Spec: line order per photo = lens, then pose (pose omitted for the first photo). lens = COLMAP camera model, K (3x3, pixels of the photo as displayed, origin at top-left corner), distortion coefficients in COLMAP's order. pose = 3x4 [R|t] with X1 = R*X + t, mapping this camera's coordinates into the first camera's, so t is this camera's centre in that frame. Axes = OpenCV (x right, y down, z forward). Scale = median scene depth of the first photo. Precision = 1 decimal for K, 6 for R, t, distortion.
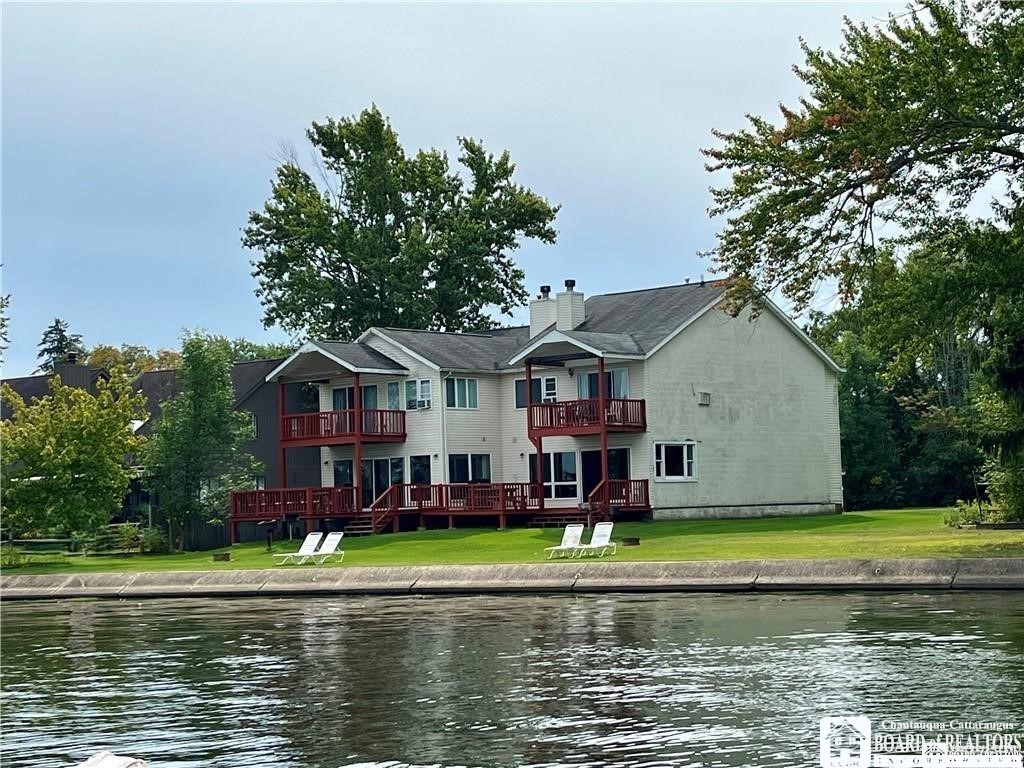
lens RADIAL K [[1830.0, 0, 512.0], [0, 1830.0, 384.0], [0, 0, 1]] dist [0.131354, -0.151040]
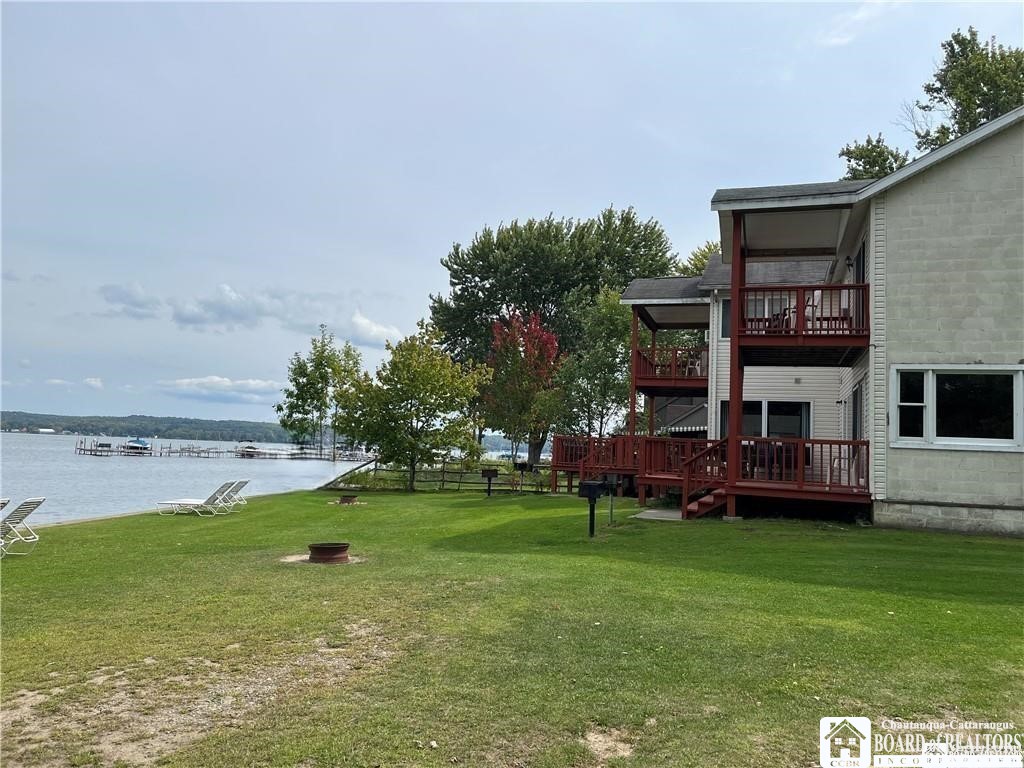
lens RADIAL K [[776.9, 0, 497.0], [0, 776.9, 385.1], [0, 0, 1]] dist [0.025006, -0.000819]
pose [[0.381557, -0.032305, -0.923781, 0.223178], [0.005687, 0.999452, -0.032602, 0.041513], [0.924328, 0.007186, 0.381531, 0.791712]]
